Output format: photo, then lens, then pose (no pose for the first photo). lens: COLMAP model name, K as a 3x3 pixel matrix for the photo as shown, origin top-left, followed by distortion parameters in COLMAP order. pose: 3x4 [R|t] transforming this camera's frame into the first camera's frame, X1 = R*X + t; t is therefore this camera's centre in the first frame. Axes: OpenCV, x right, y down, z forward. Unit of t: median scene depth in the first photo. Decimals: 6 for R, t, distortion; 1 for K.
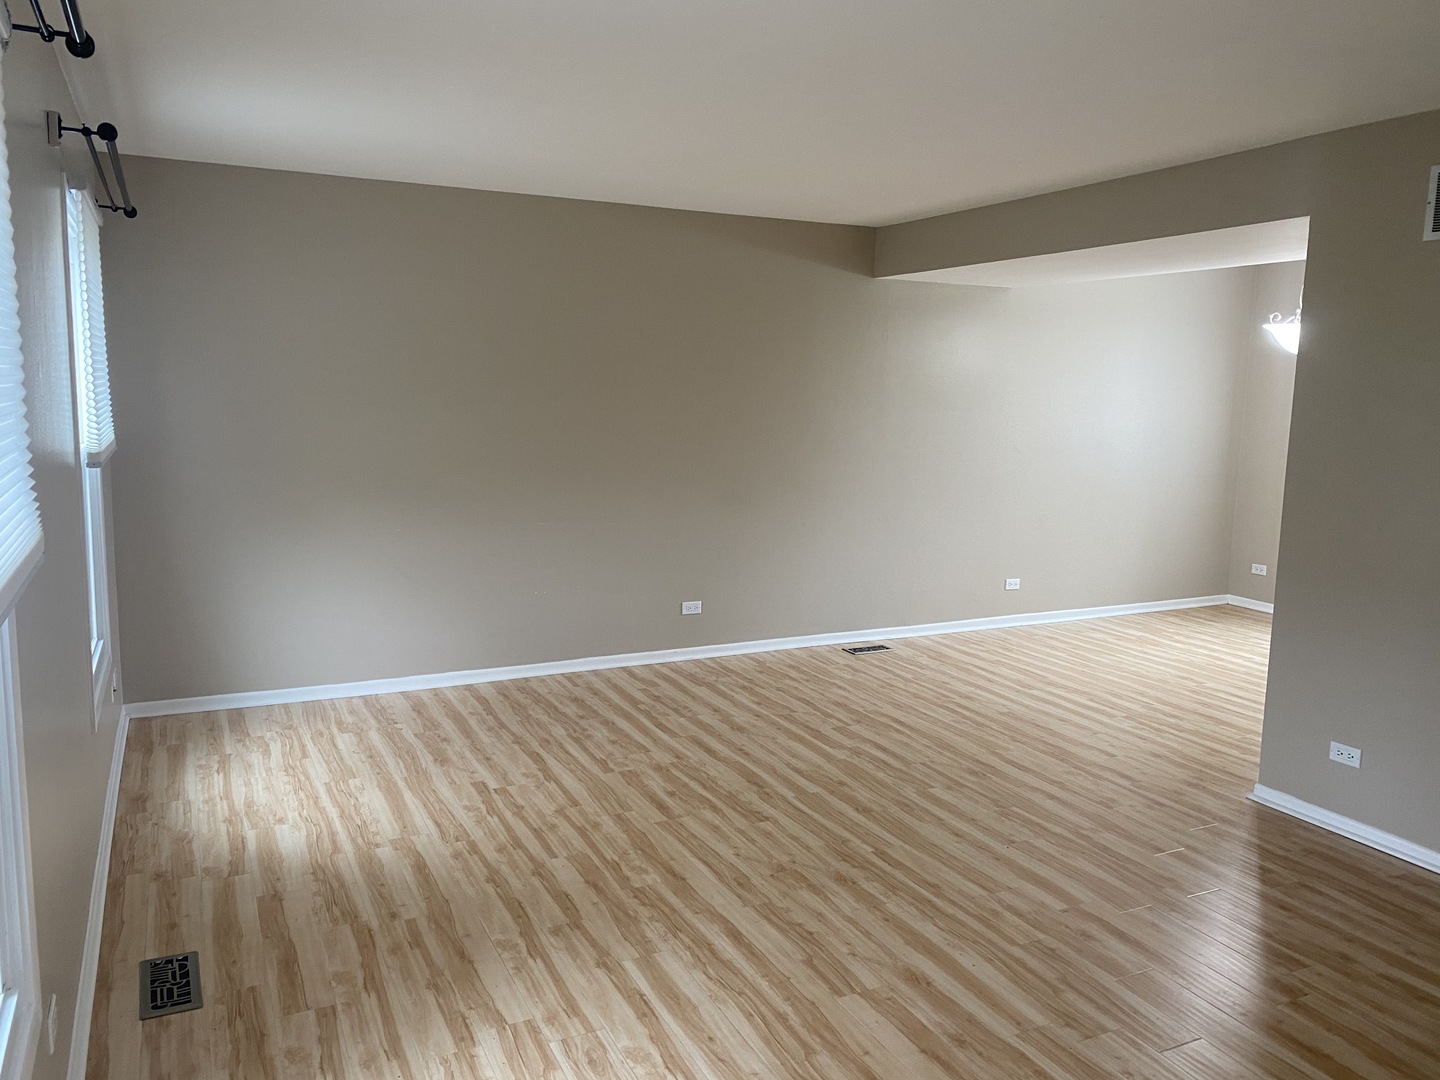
lens RADIAL K [[1091.1, 0, 711.9], [0, 1091.1, 545.2], [0, 0, 1]] dist [0.014127, -0.006911]
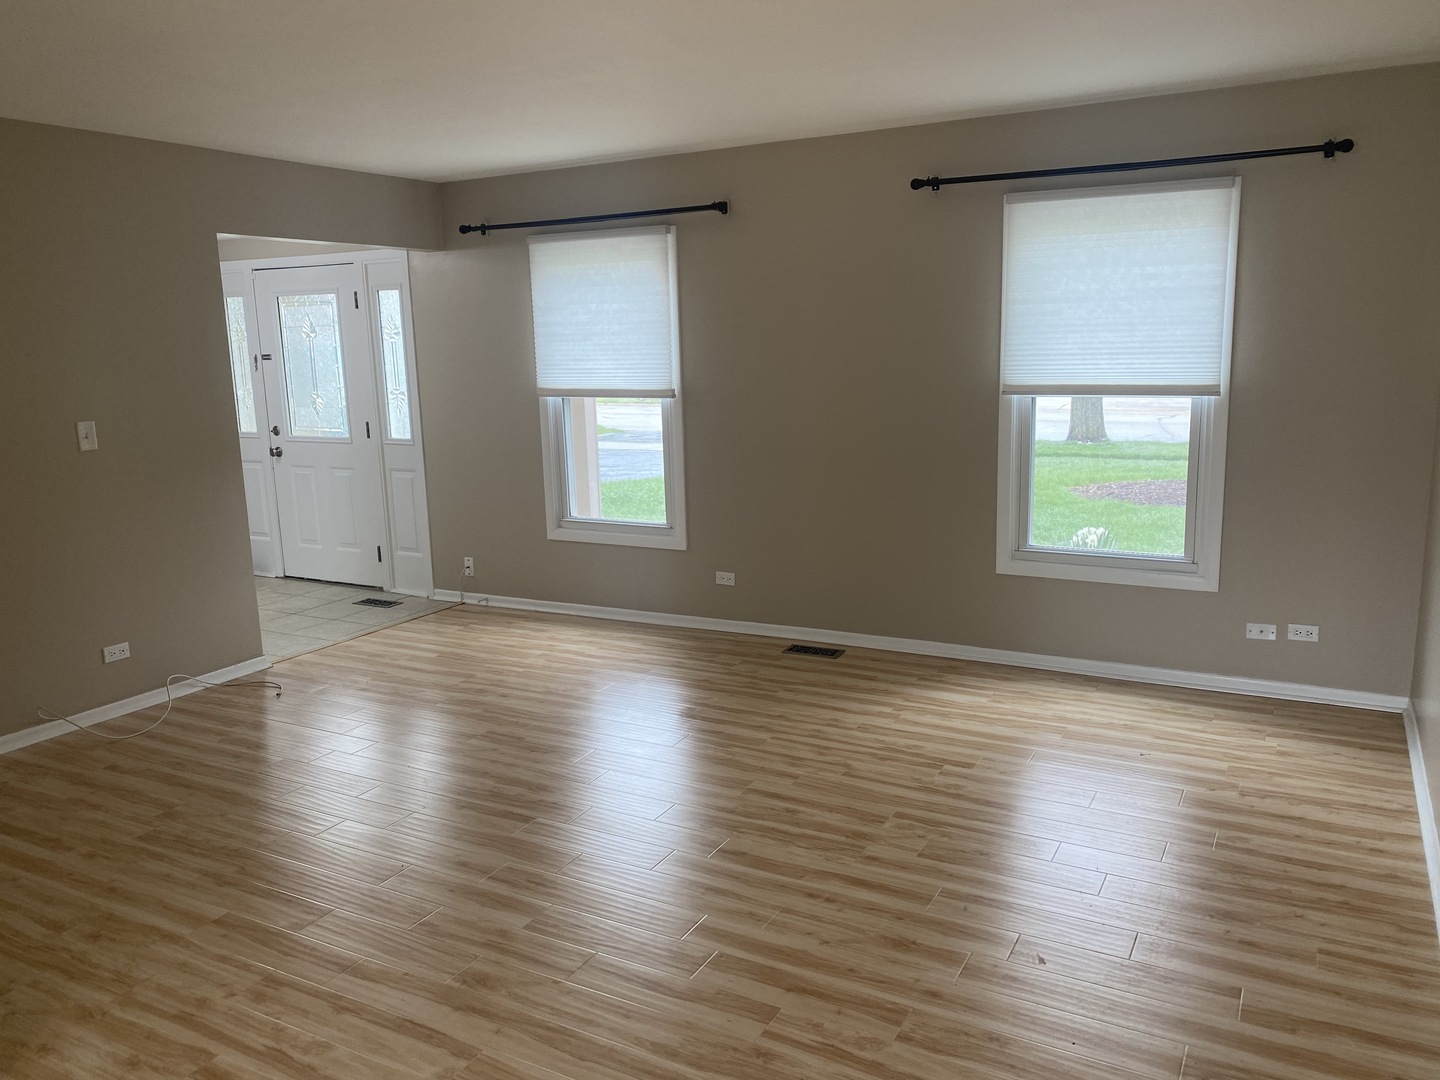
lens RADIAL K [[1091.1, 0, 719.6], [0, 1091.1, 542.4], [0, 0, 1]] dist [0.014127, -0.006911]
pose [[-0.814888, 0.114665, -0.568164, 0.471765], [-0.075864, 0.950704, 0.300676, -0.230093], [0.574633, 0.288120, -0.766018, 1.543812]]
